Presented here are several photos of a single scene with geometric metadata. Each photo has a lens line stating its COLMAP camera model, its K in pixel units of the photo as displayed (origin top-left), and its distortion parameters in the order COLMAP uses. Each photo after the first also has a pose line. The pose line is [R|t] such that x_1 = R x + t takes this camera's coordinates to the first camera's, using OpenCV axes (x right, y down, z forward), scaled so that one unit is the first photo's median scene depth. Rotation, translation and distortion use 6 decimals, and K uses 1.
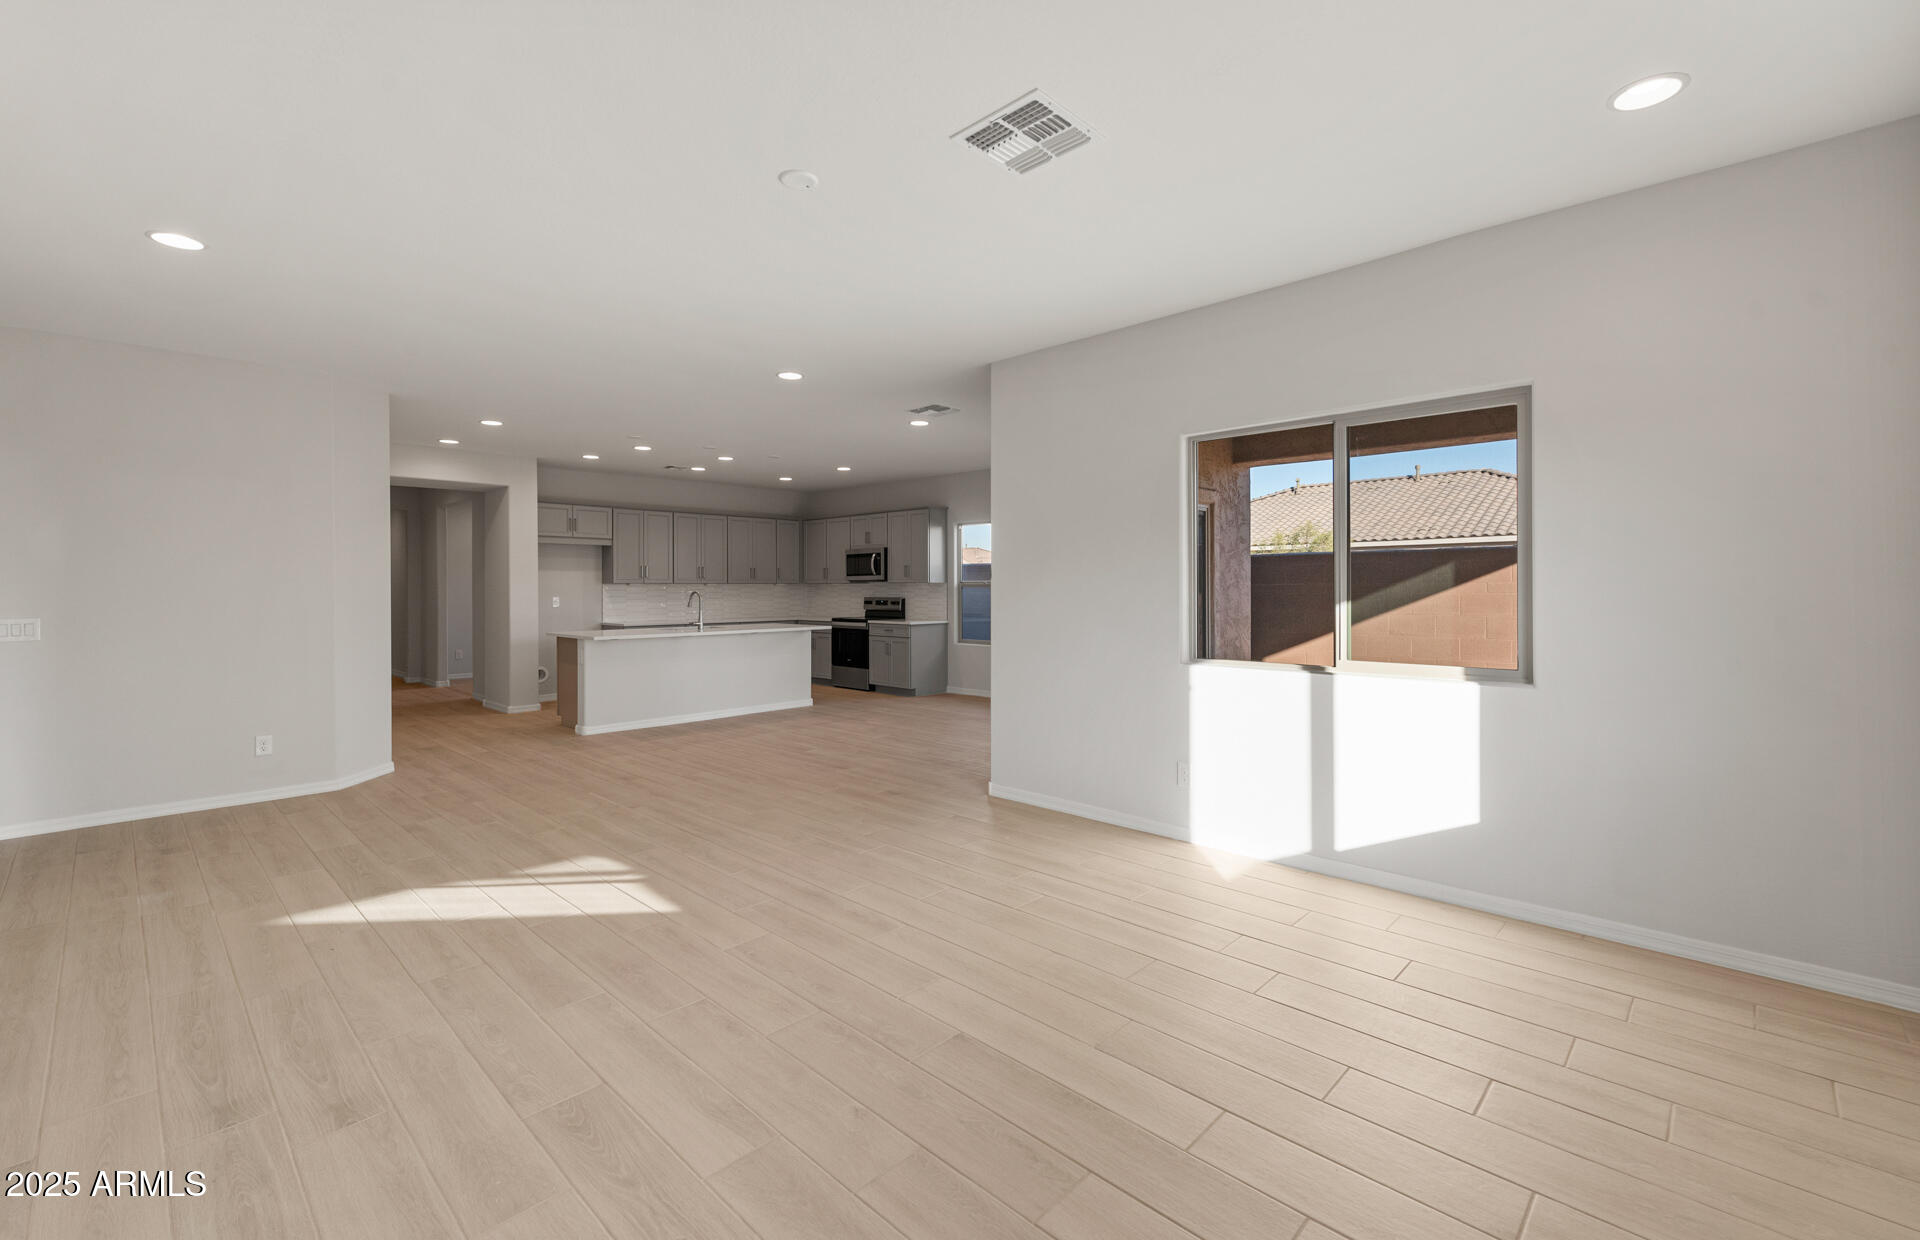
lens RADIAL K [[805.4, 0, 953.9], [0, 805.4, 600.7], [0, 0, 1]] dist [0.014365, 0.000152]
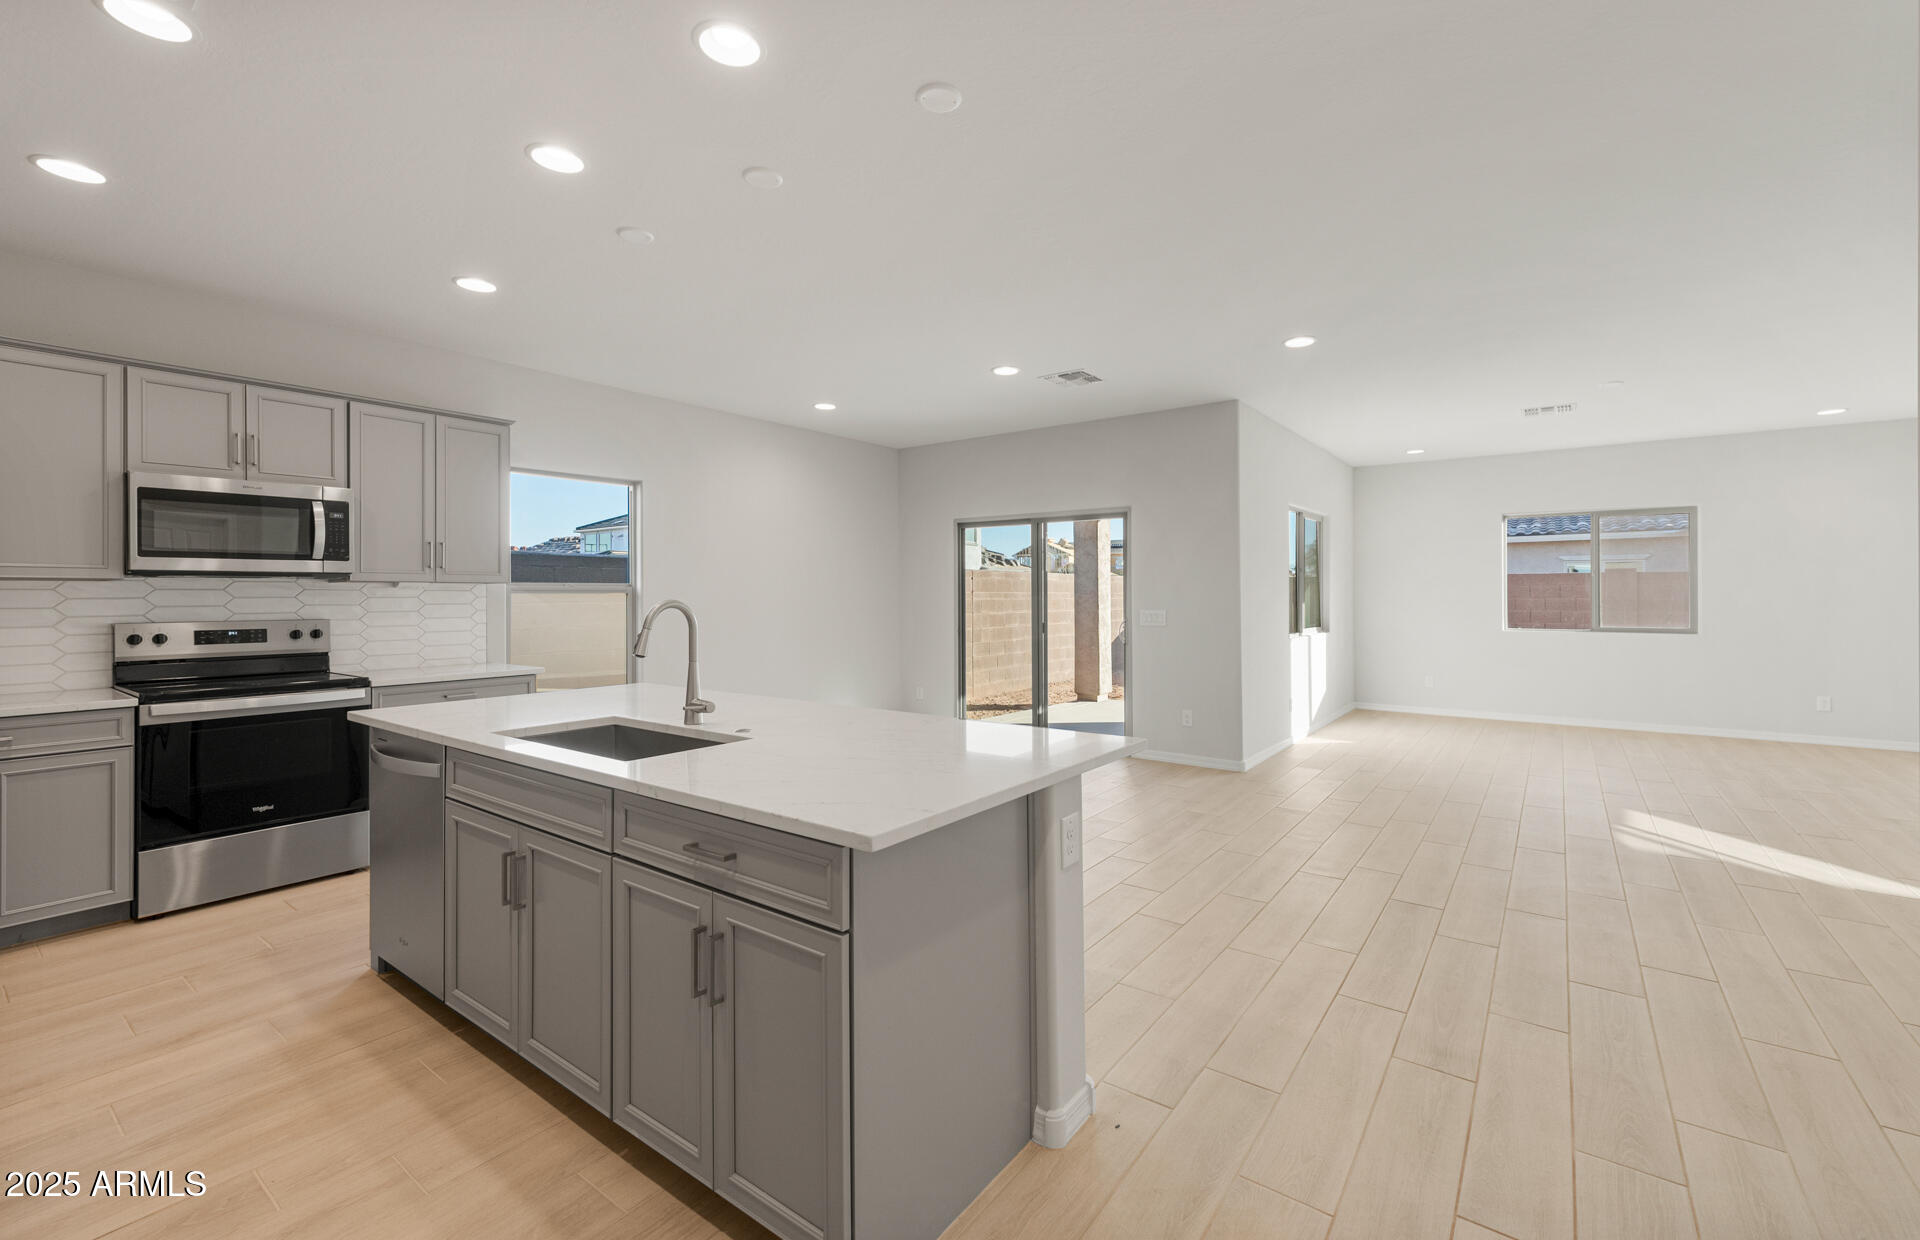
lens RADIAL K [[814.0, 0, 983.9], [0, 814.0, 577.9], [0, 0, 1]] dist [0.020172, -0.000024]
pose [[-0.157099, 0.025347, 0.987258, -0.548332], [0.018093, 0.999577, -0.022784, -0.009787], [-0.987417, 0.014284, -0.157491, 0.798090]]
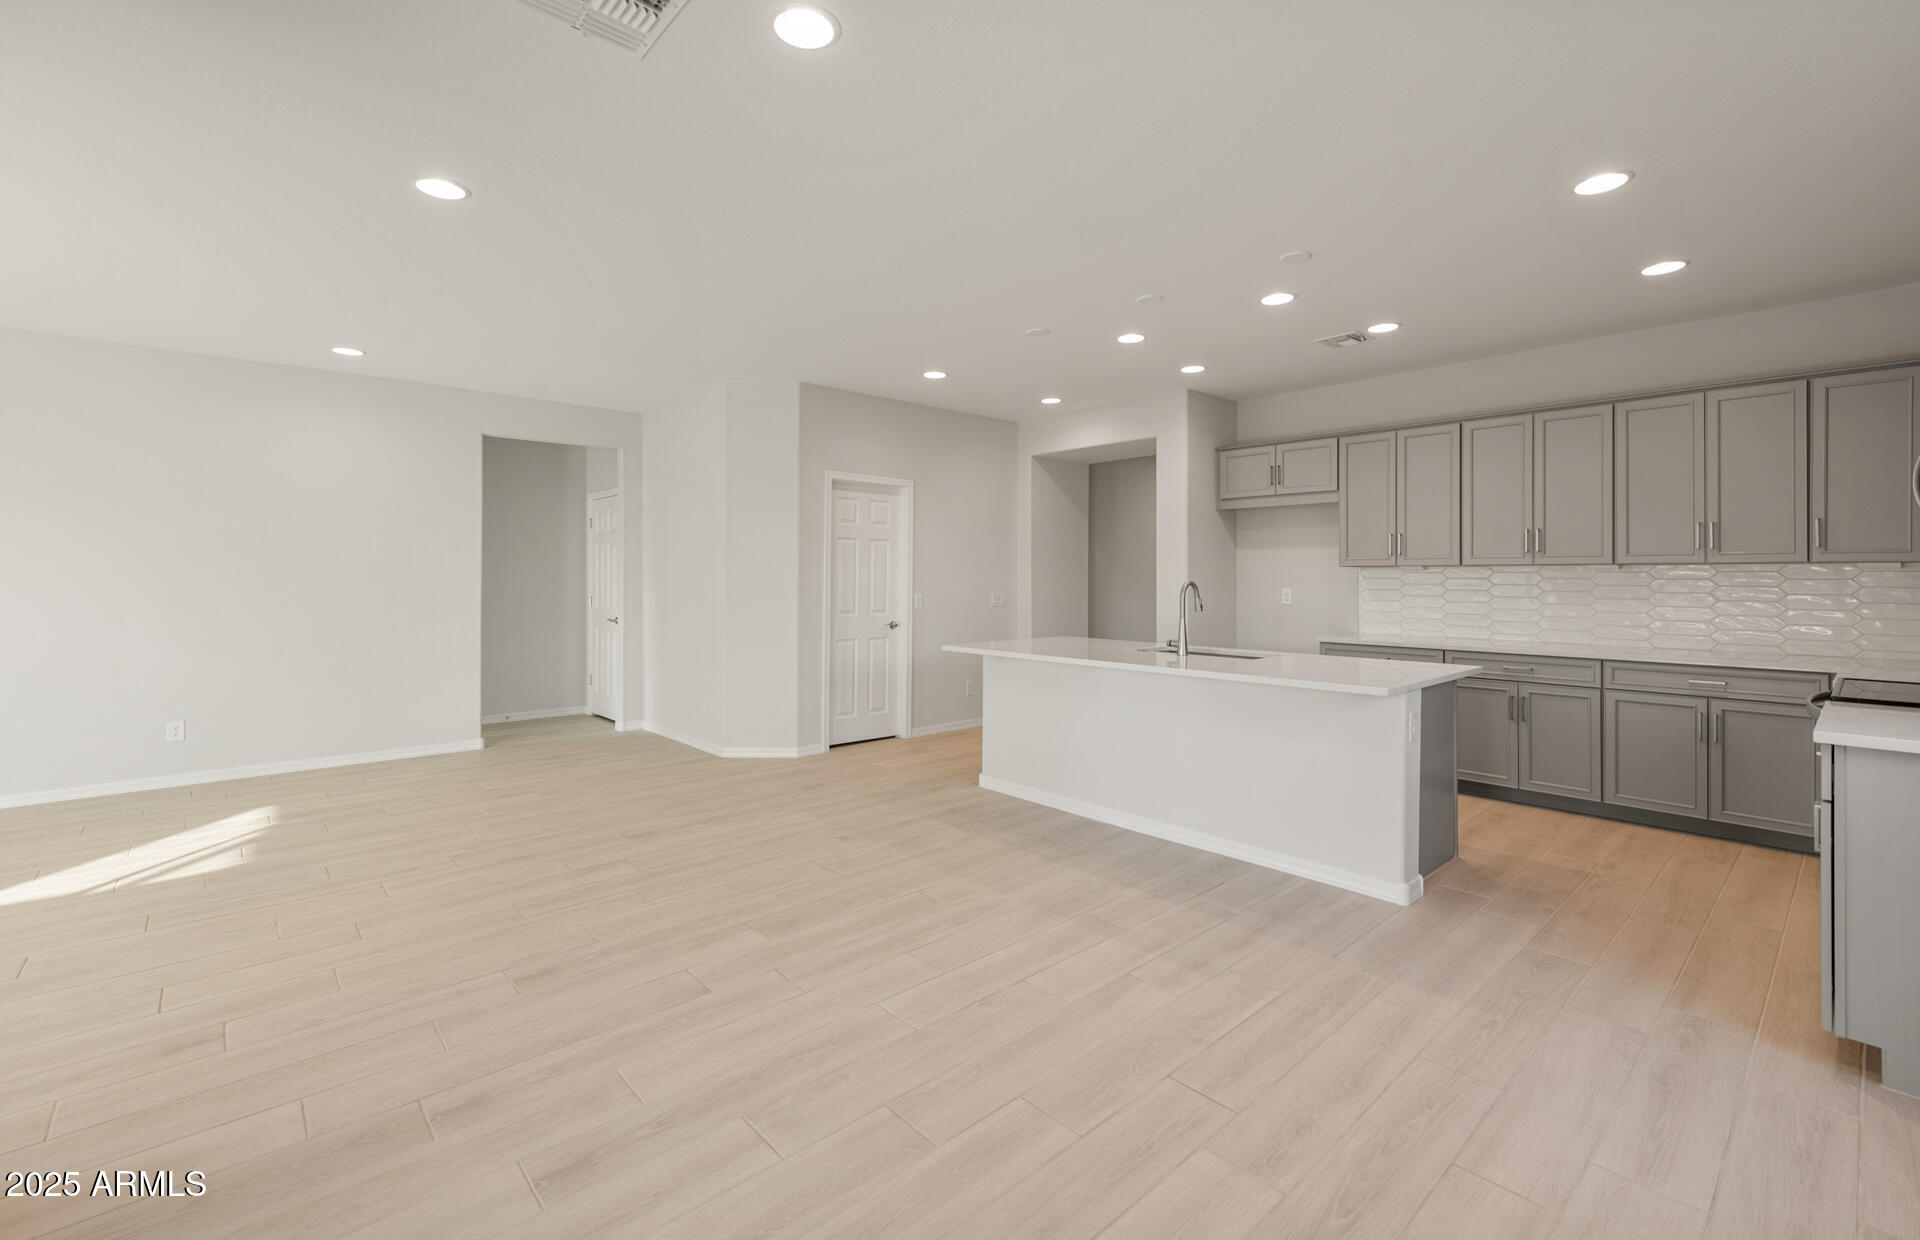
lens RADIAL K [[805.4, 0, 953.9], [0, 805.4, 600.7], [0, 0, 1]] dist [0.014365, 0.000152]
pose [[-0.056900, 0.033821, -0.997807, 0.173222], [-0.012141, 0.999329, 0.034565, -0.013890], [0.998306, 0.014081, -0.056452, 0.747924]]
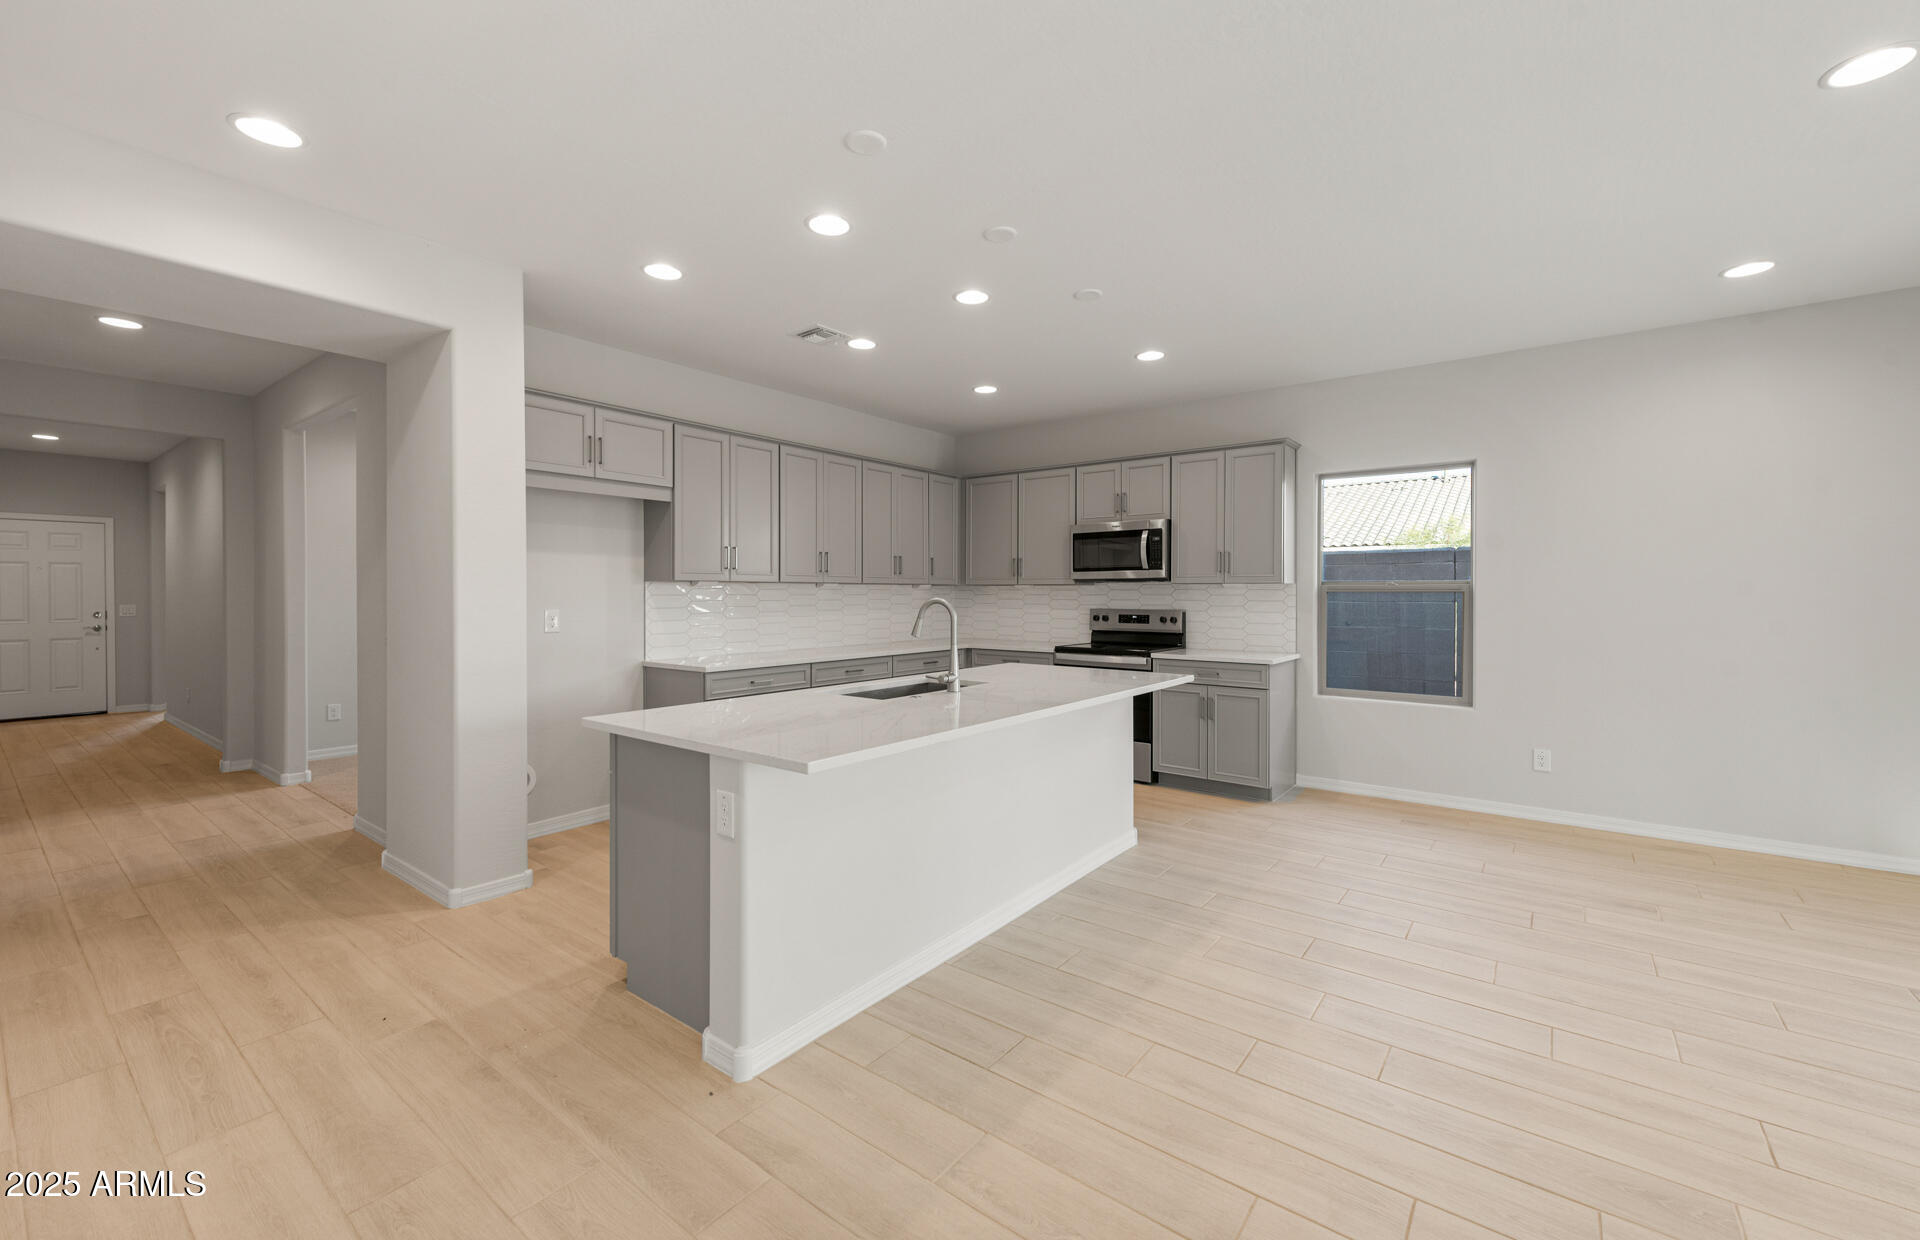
lens RADIAL K [[766.4, 0, 958.0], [0, 766.4, 607.4], [0, 0, 1]] dist [0.000925, -0.000299]
pose [[0.992889, 0.002492, 0.119017, -0.303394], [-0.002841, 0.999992, 0.002756, -0.007392], [-0.119009, -0.003074, 0.992888, 0.520689]]
